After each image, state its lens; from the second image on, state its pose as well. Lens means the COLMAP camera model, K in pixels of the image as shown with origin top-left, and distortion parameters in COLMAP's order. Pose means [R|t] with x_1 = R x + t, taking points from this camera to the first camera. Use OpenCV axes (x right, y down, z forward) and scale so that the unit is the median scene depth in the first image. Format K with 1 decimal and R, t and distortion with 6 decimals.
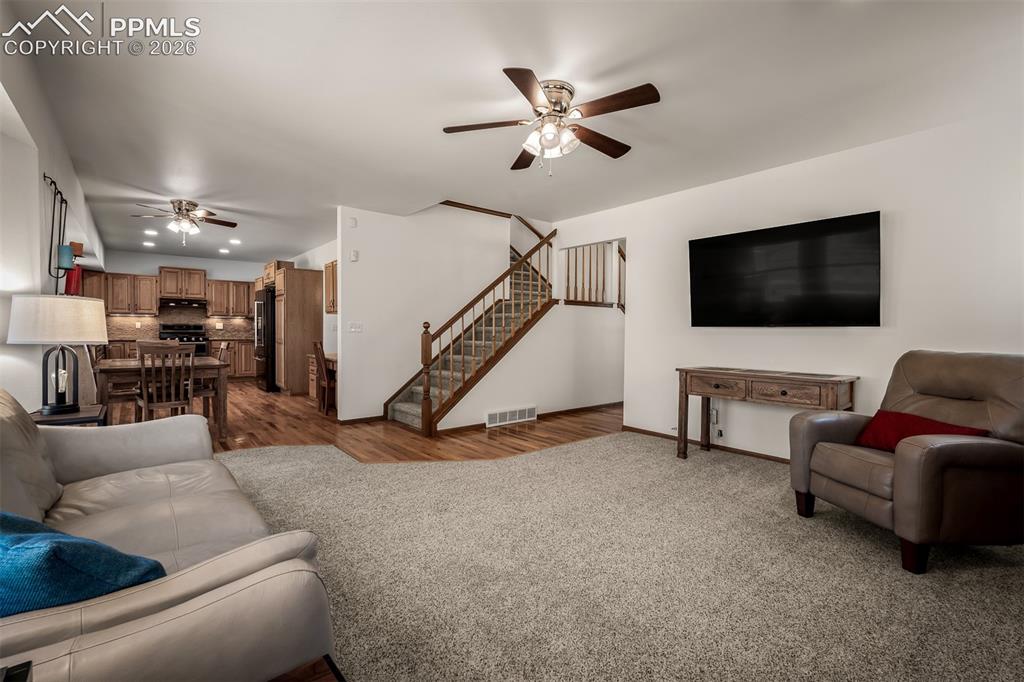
lens RADIAL K [[458.7, 0, 513.1], [0, 458.7, 338.6], [0, 0, 1]] dist [-0.000173, 0.000337]
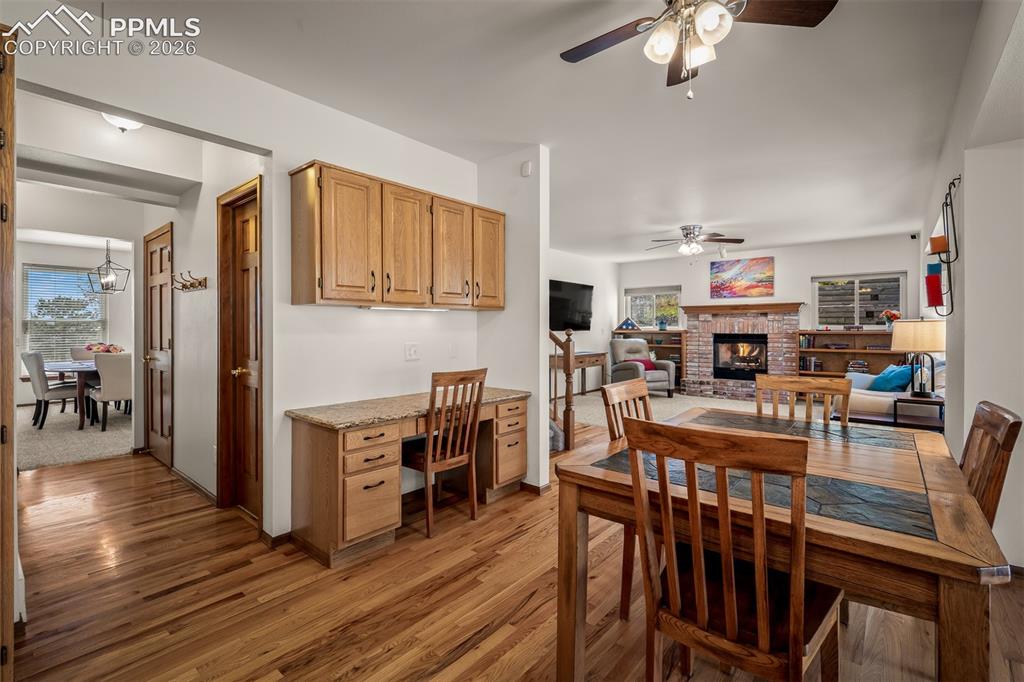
lens RADIAL K [[454.8, 0, 512.1], [0, 454.8, 331.0], [0, 0, 1]] dist [-0.002496, 0.000266]
pose [[-0.179225, -0.011349, 0.983743, -0.603820], [0.018691, 0.999714, 0.014939, -0.026808], [-0.983631, 0.021065, -0.178961, 0.709167]]
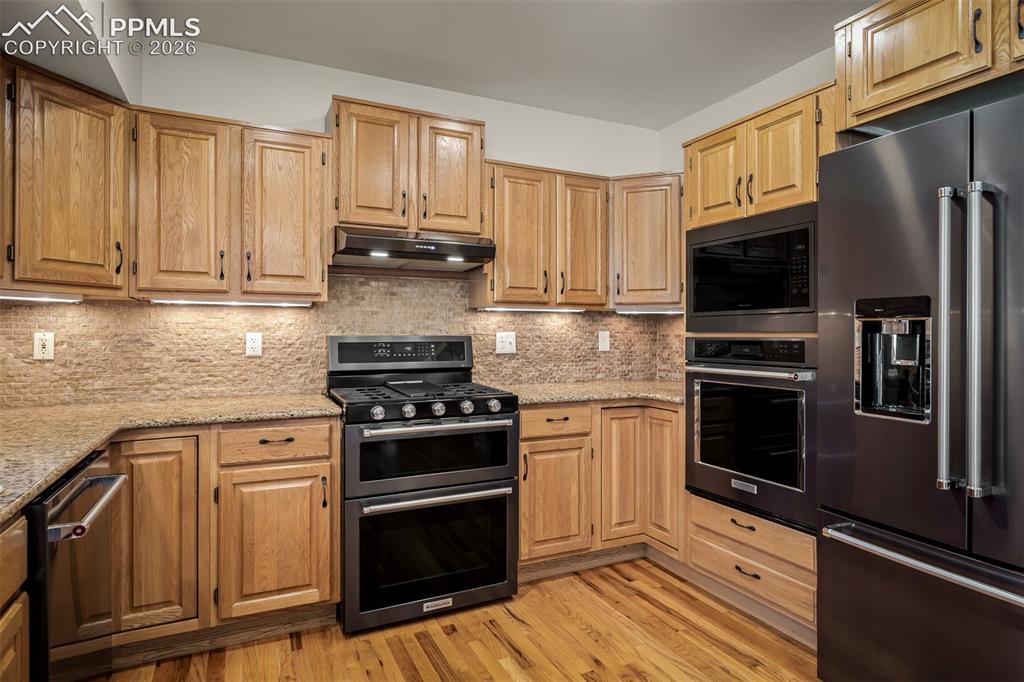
lens RADIAL K [[560.2, 0, 509.5], [0, 560.2, 332.6], [0, 0, 1]] dist [-0.000674, 0.000185]
pose [[0.970040, -0.006424, -0.242859, -0.607916], [0.001020, 0.999749, -0.022369, -0.028063], [0.242942, 0.021451, 0.969804, 0.737200]]
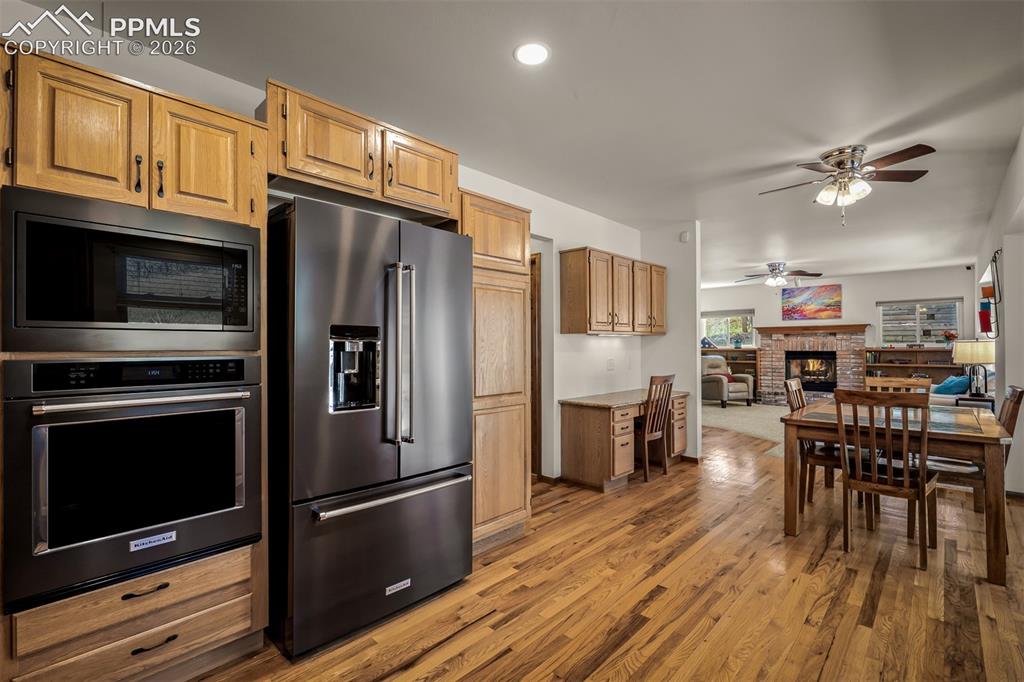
lens RADIAL K [[457.5, 0, 512.8], [0, 457.5, 343.3], [0, 0, 1]] dist [-0.002020, -0.000748]
pose [[-0.119395, 0.001780, 0.992845, -0.753635], [0.023377, 0.999726, 0.001019, -0.033938], [-0.992572, 0.023332, -0.119404, 0.902568]]
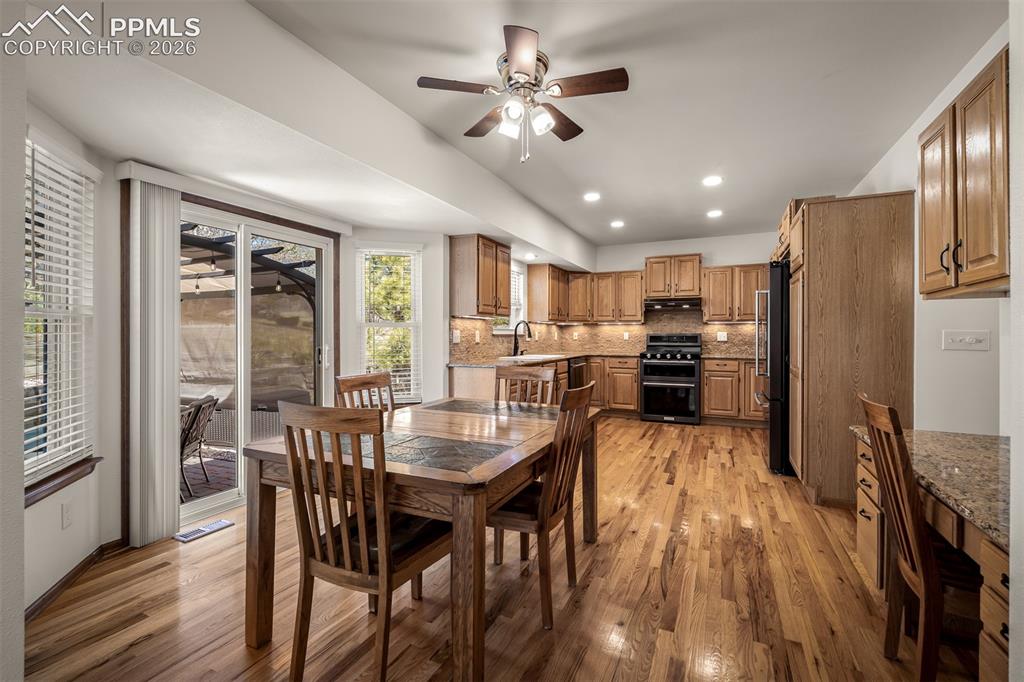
lens RADIAL K [[453.4, 0, 512.0], [0, 453.4, 341.0], [0, 0, 1]] dist [-0.000464, -0.000163]
pose [[0.431124, 0.005483, -0.902276, -0.196798], [-0.015502, 0.999879, -0.001331, -0.016415], [0.902159, 0.014561, 0.431157, 0.484258]]
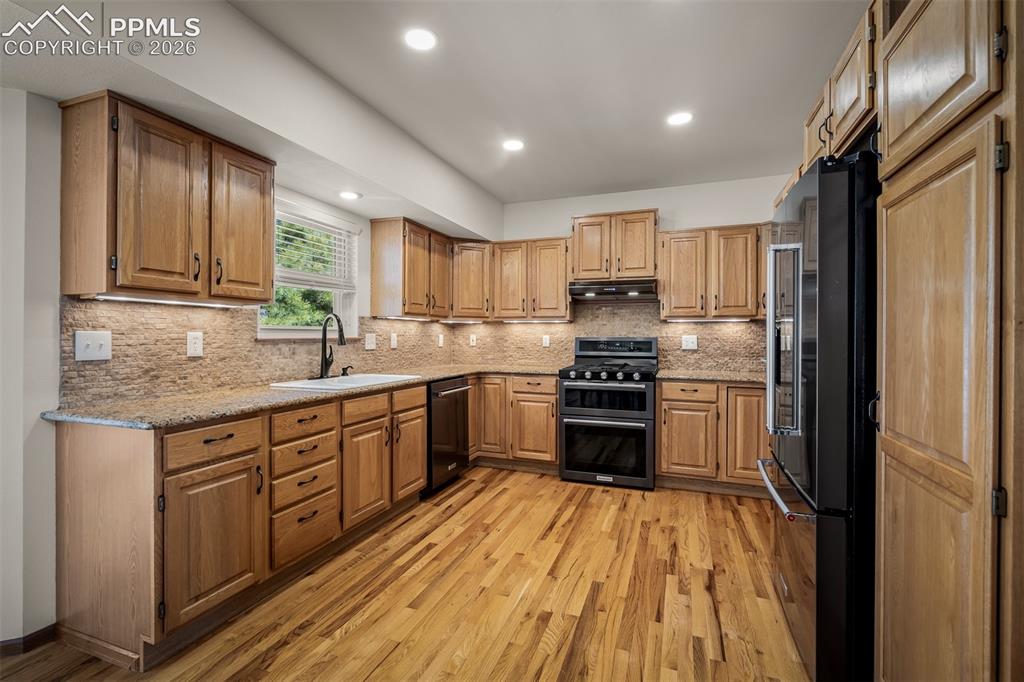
lens RADIAL K [[458.7, 0, 513.1], [0, 458.7, 338.6], [0, 0, 1]] dist [-0.000173, 0.000337]
pose [[0.498902, 0.001261, -0.866657, -0.389046], [-0.018787, 0.999780, -0.009360, -0.025892], [0.866455, 0.020952, 0.498816, 0.709046]]
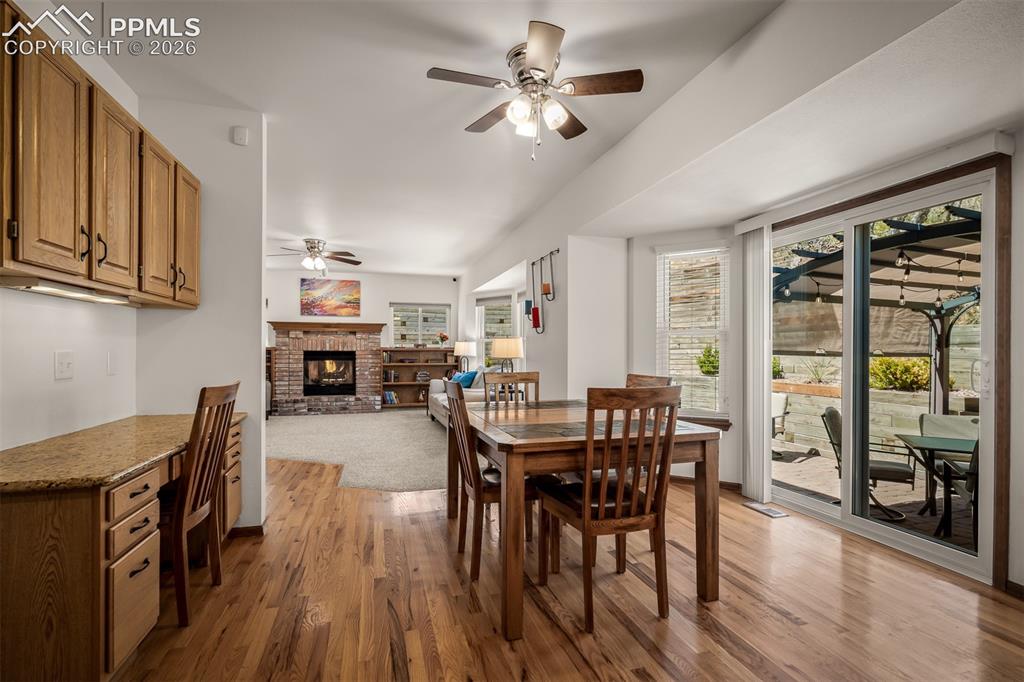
lens RADIAL K [[469.3, 0, 511.3], [0, 469.3, 352.0], [0, 0, 1]] dist [-0.001576, 0.000064]
pose [[-0.920257, -0.008195, 0.391228, -0.521771], [0.000047, 0.999778, 0.021050, -0.017512], [-0.391314, 0.019390, -0.920053, 0.849583]]
